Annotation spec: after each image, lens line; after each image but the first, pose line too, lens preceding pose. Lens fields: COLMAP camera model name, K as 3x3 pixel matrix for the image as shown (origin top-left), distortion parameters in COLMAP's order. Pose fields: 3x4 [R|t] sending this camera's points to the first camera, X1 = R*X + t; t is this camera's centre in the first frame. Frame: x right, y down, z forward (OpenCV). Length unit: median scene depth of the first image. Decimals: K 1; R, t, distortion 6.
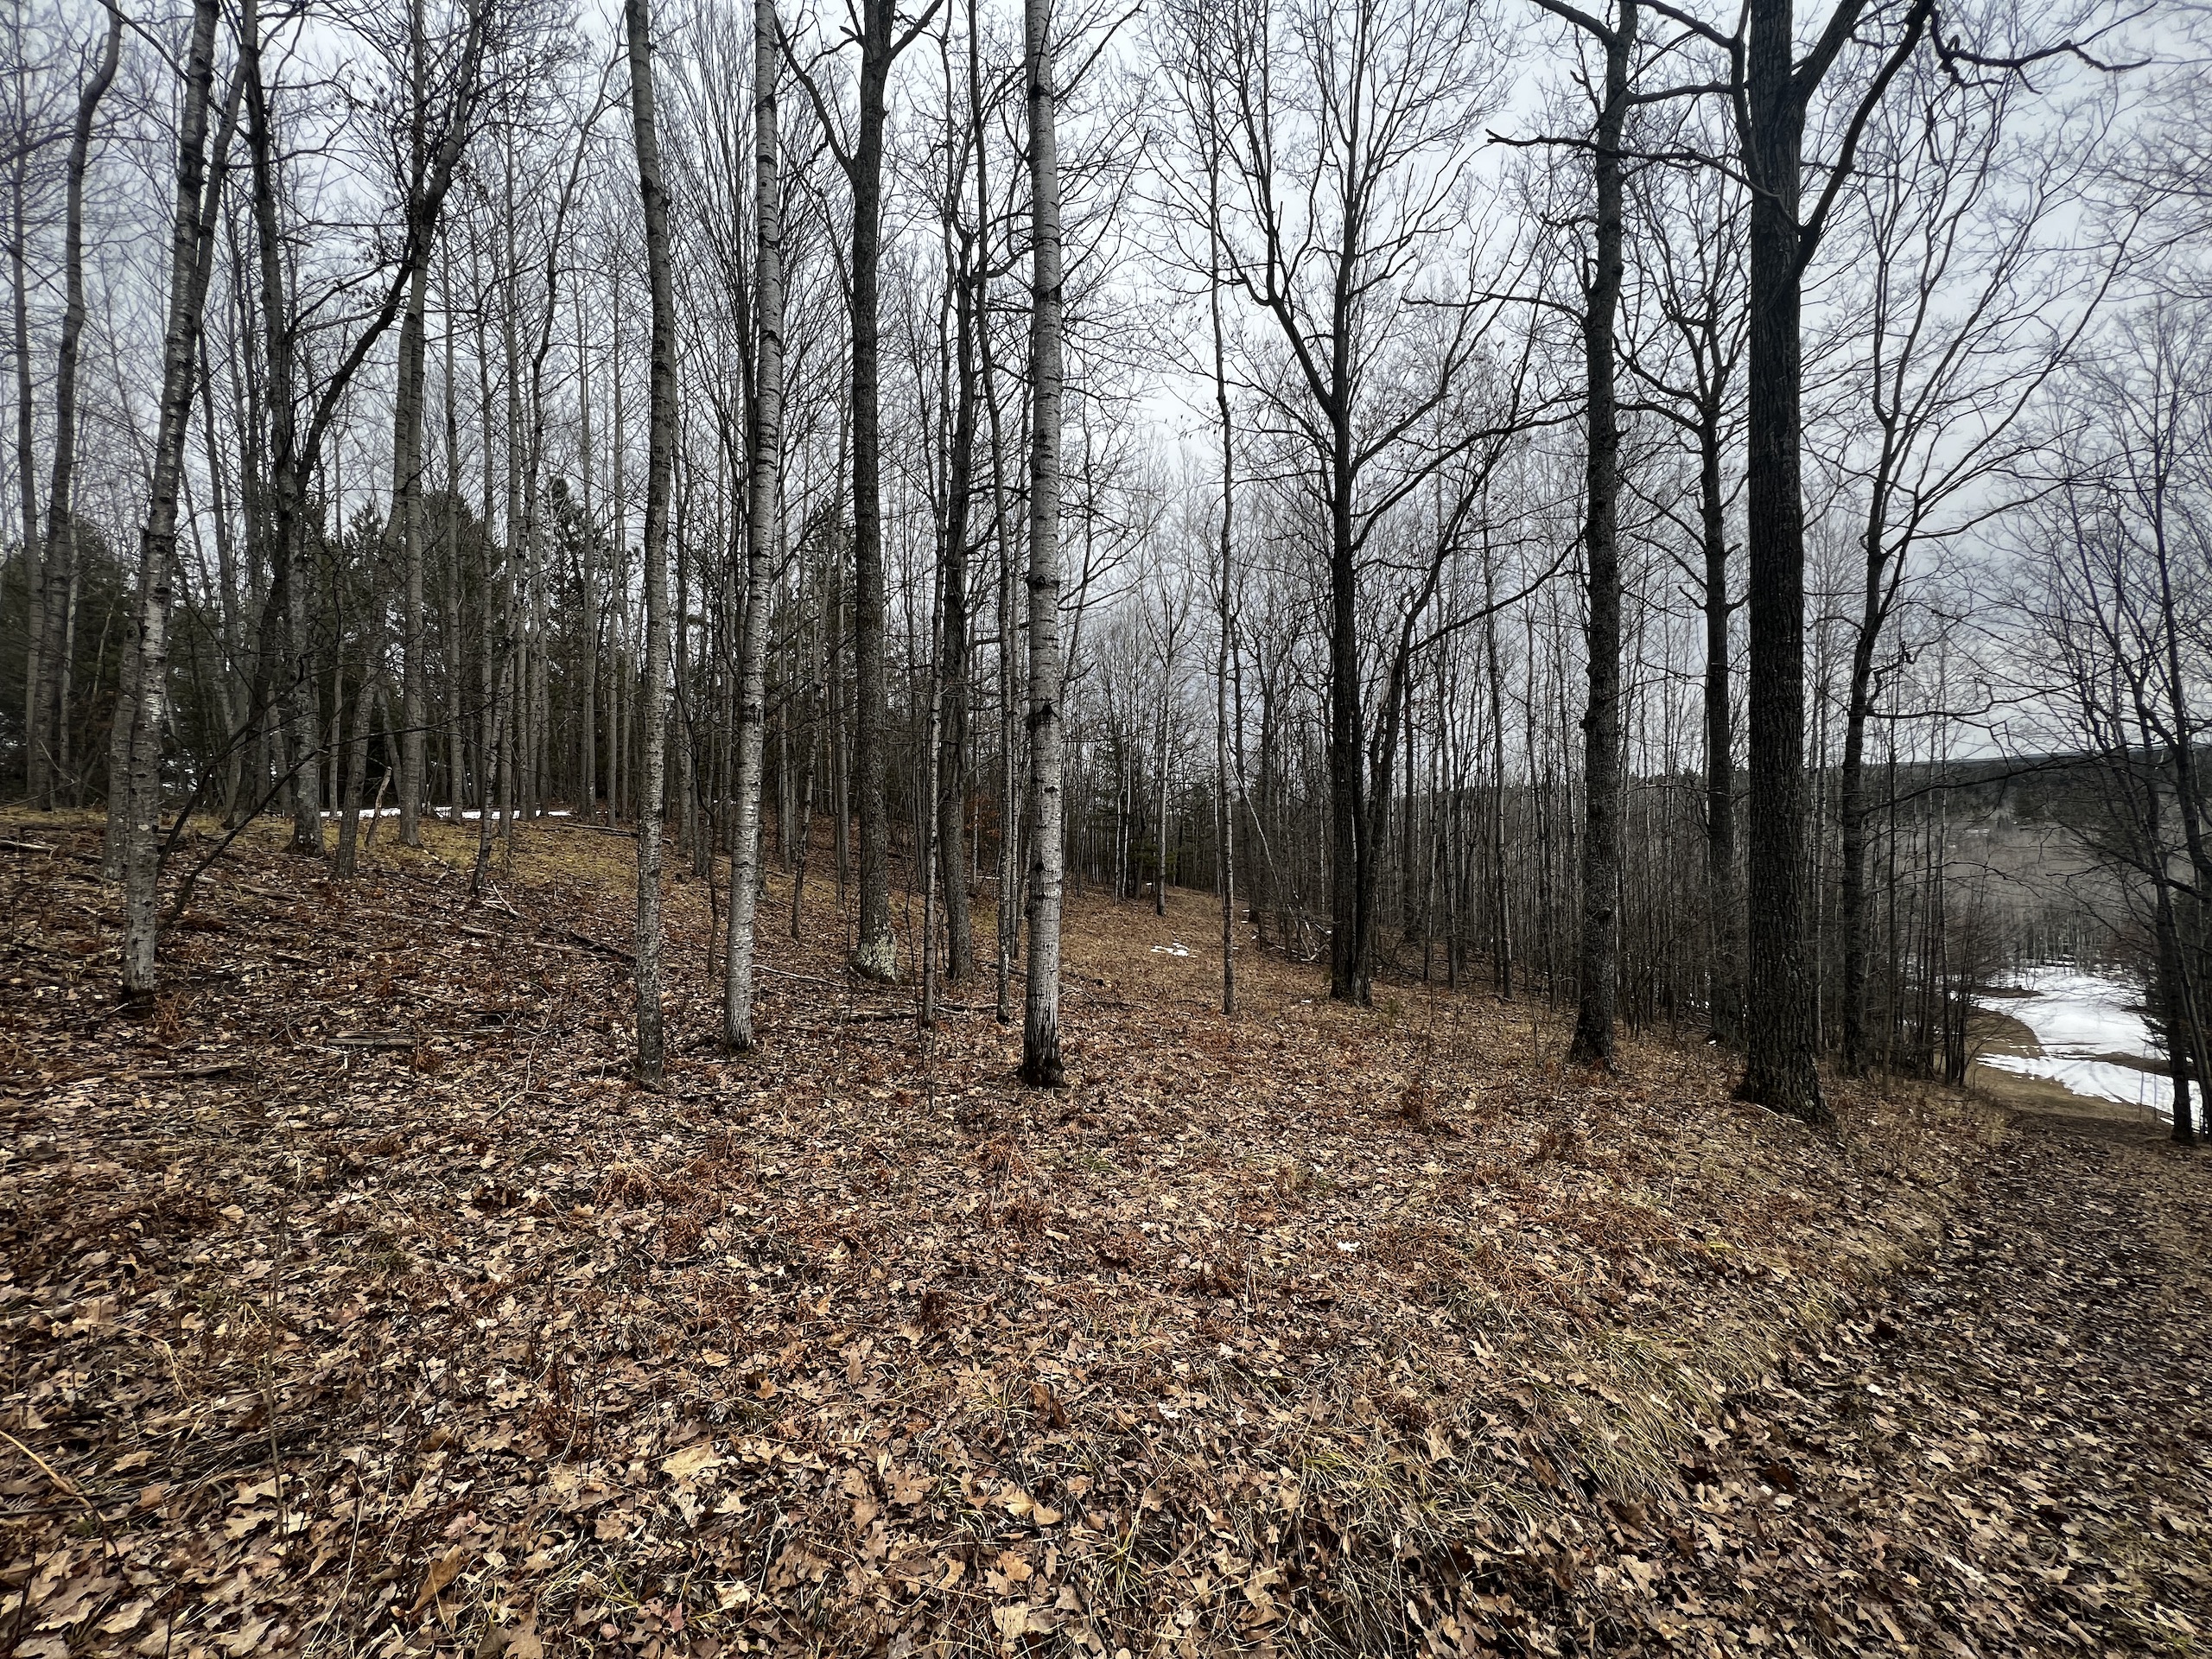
lens RADIAL K [[892.8, 0, 1111.4], [0, 892.8, 815.8], [0, 0, 1]] dist [-0.003325, -0.000535]
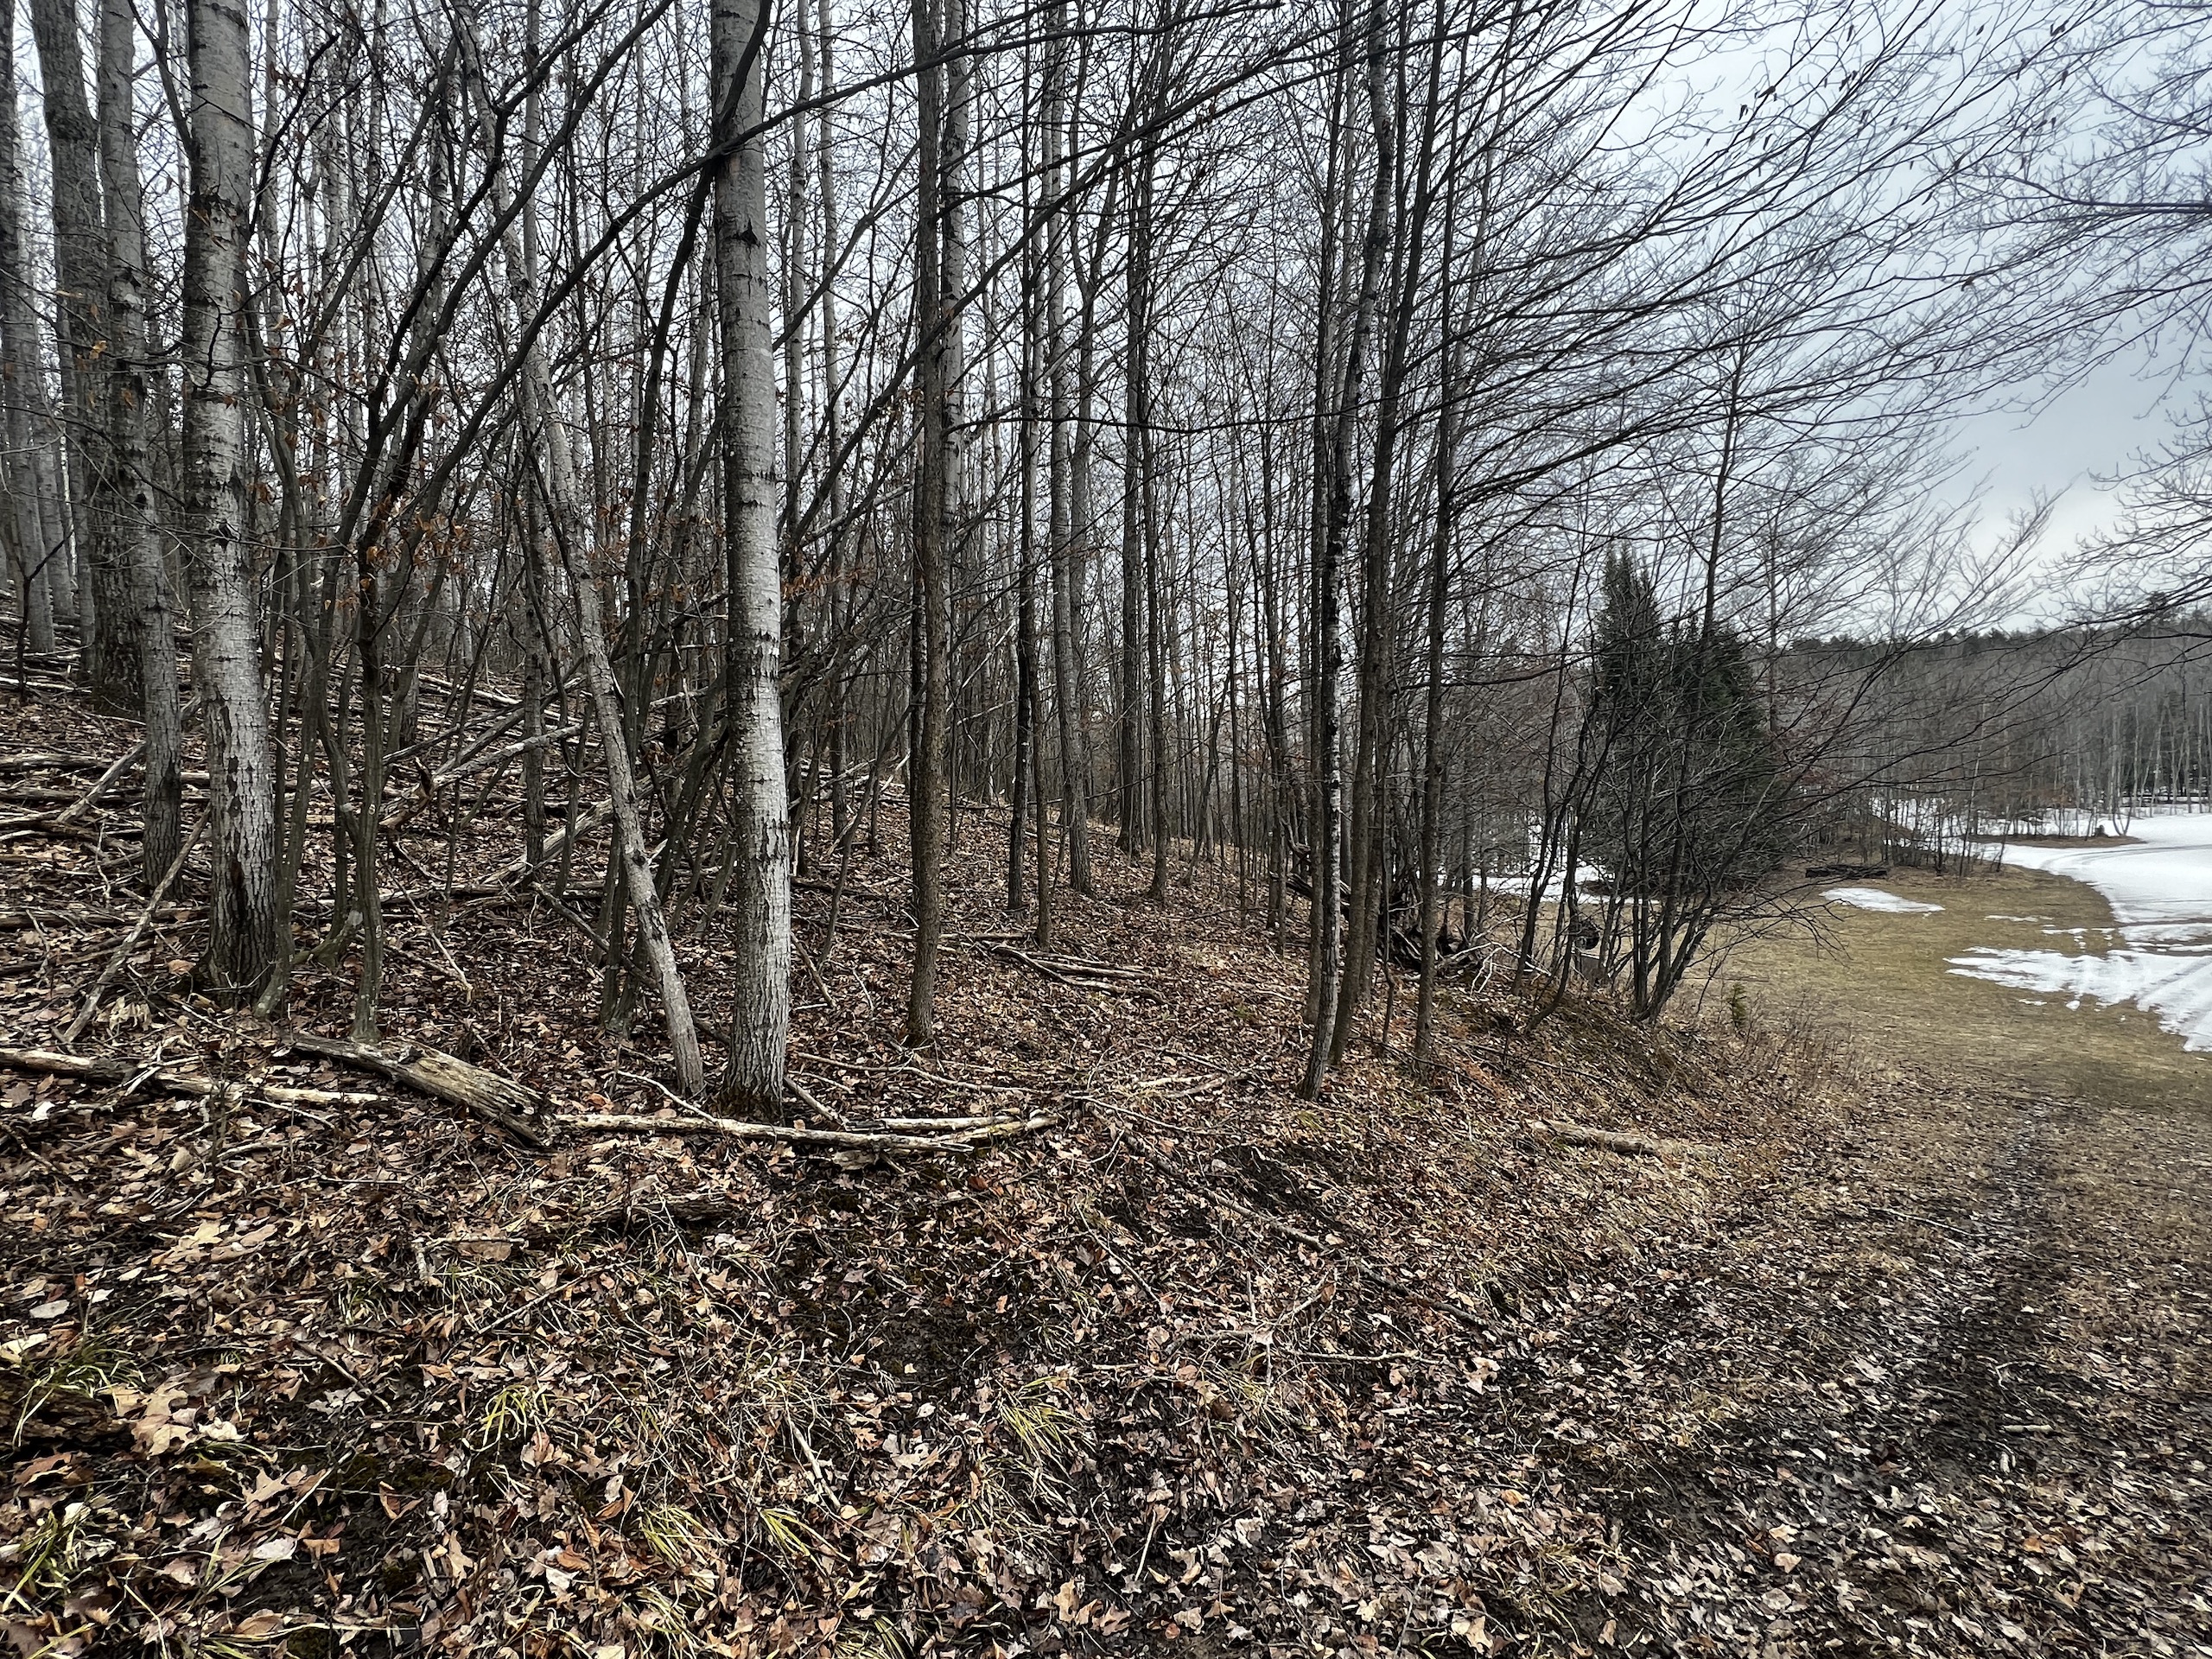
lens RADIAL K [[1051.3, 0, 1107.4], [0, 1051.3, 832.9], [0, 0, 1]] dist [-0.006664, 0.001729]
pose [[0.999806, -0.013088, 0.014703, 0.611946], [0.011525, 0.994739, 0.101791, 0.171172], [-0.015958, -0.101601, 0.994697, 0.568253]]
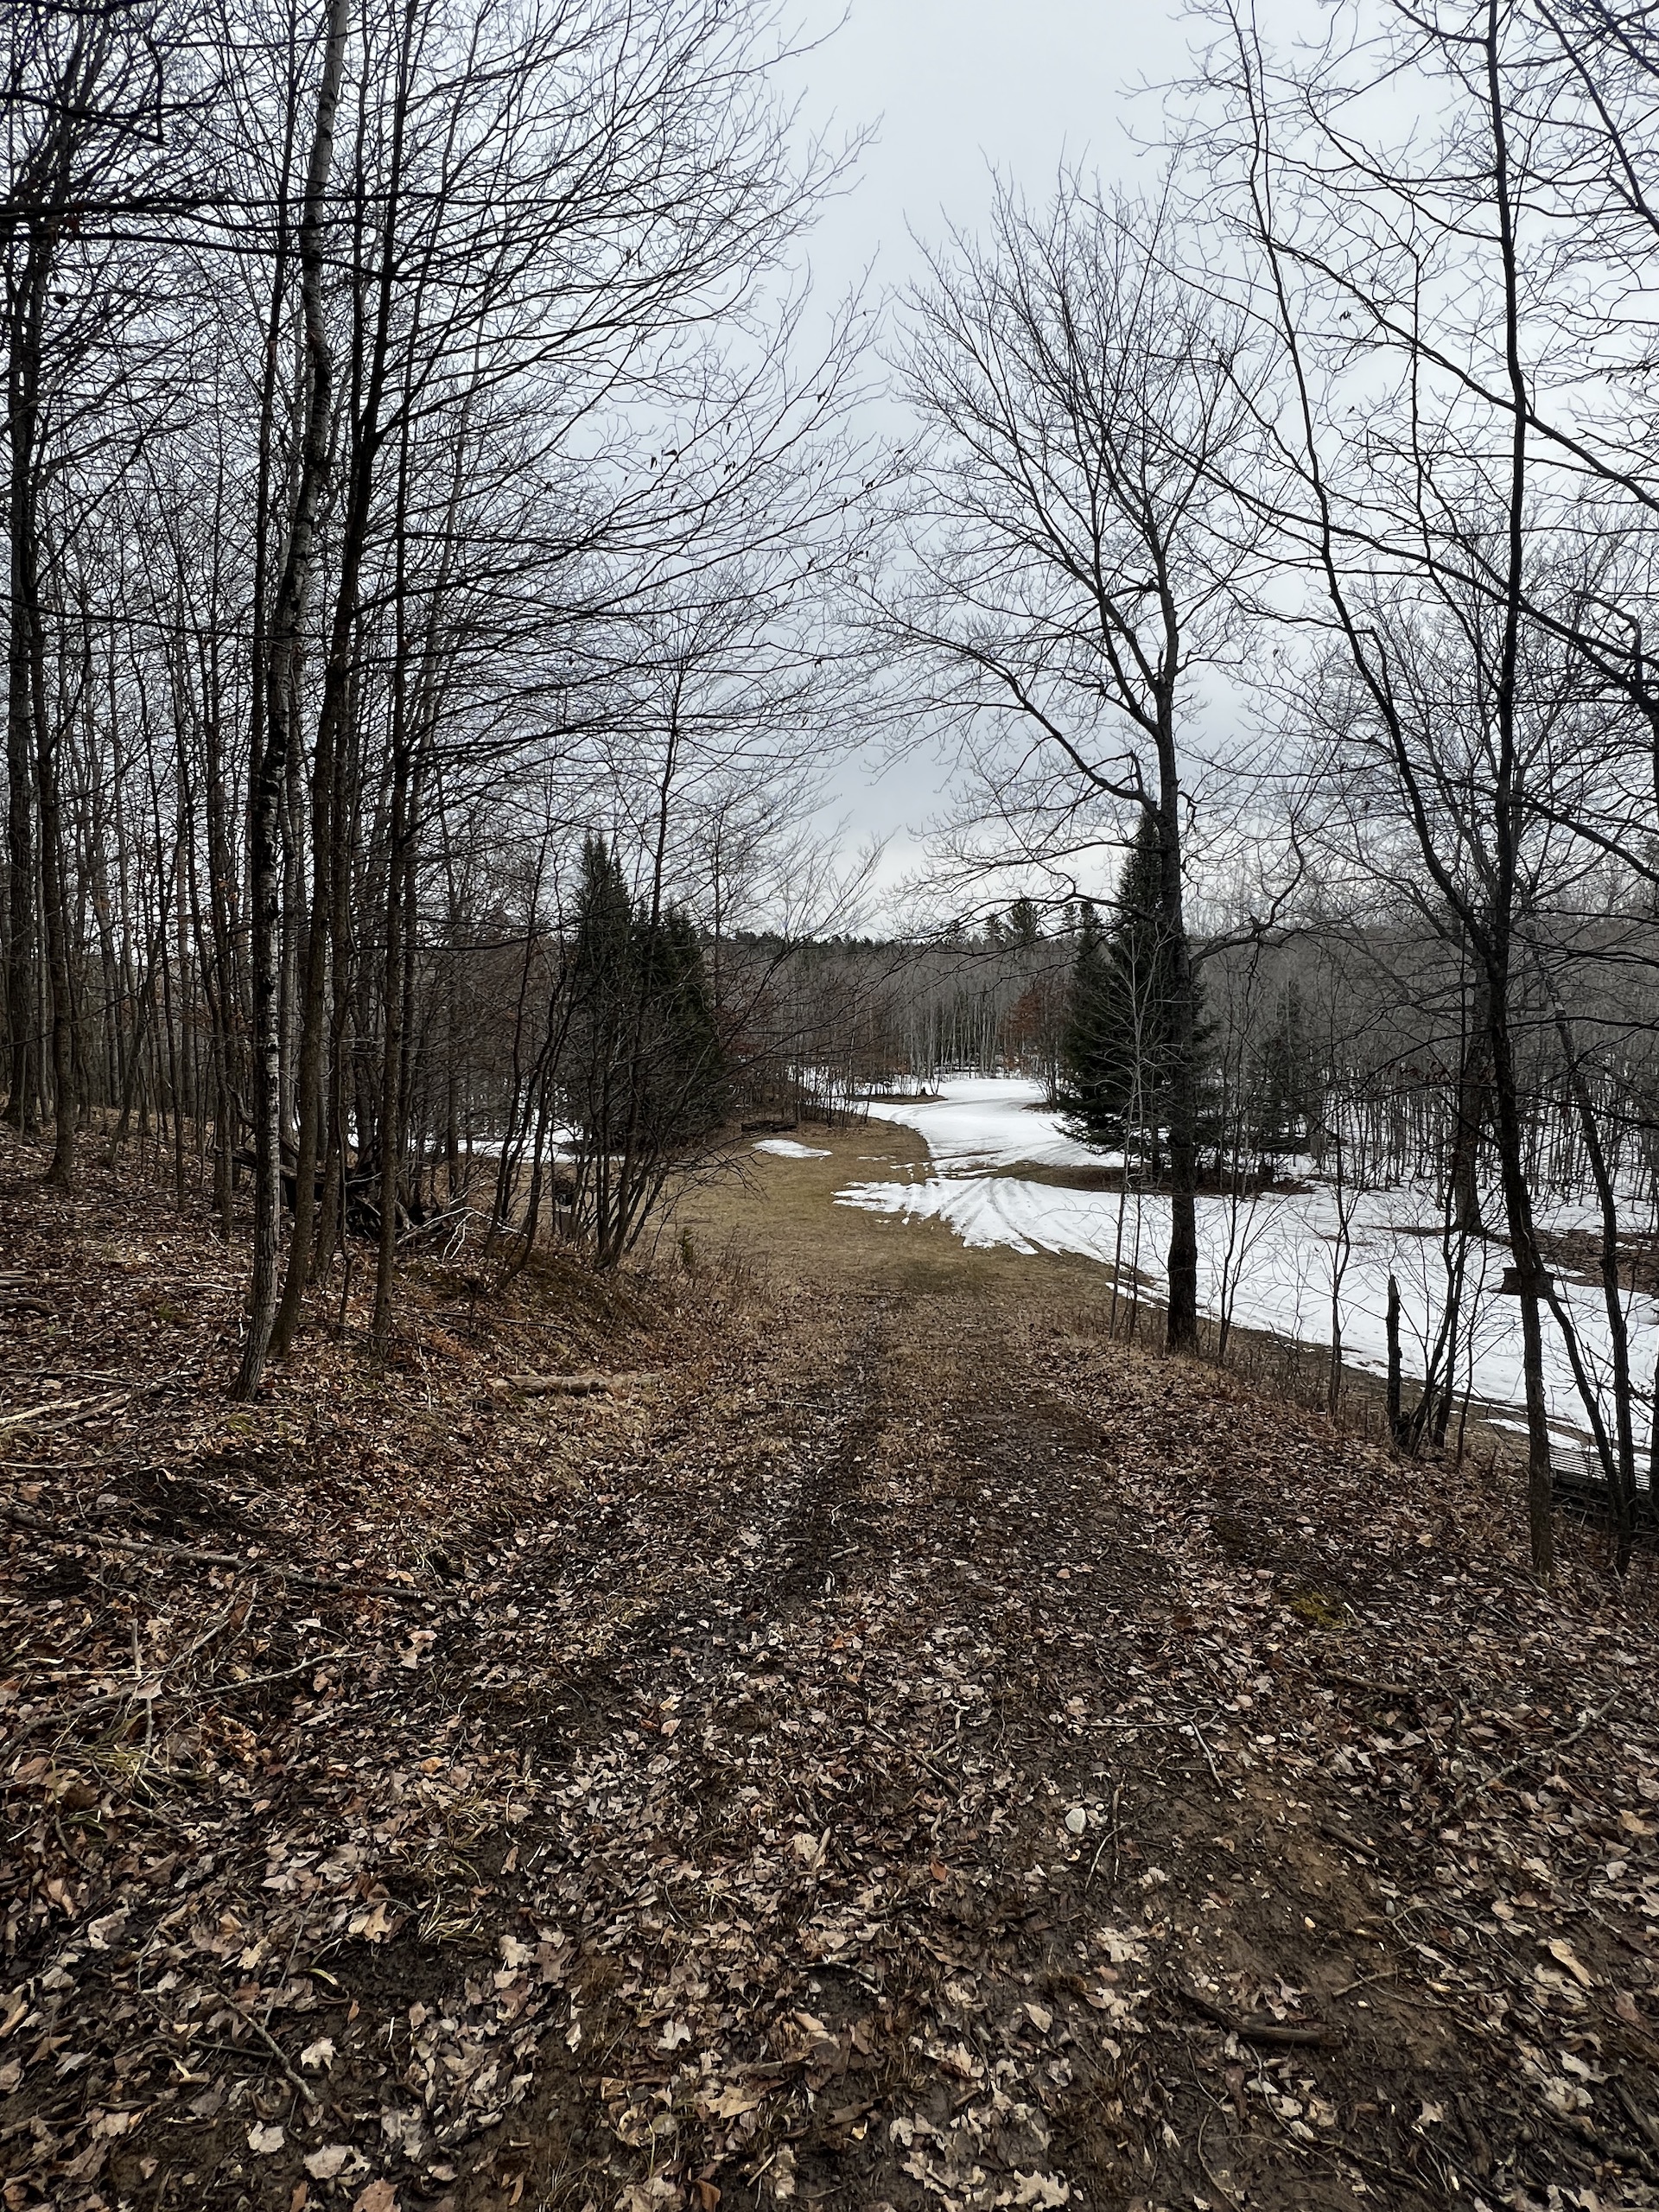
lens RADIAL K [[1051.3, 0, 823.4], [0, 1051.3, 1108.7], [0, 0, 1]] dist [-0.006664, 0.001729]
pose [[0.780109, -0.029477, 0.624949, 0.616022], [-0.044114, 0.993812, 0.101942, 0.170731], [-0.624086, -0.107096, 0.773981, 0.567090]]
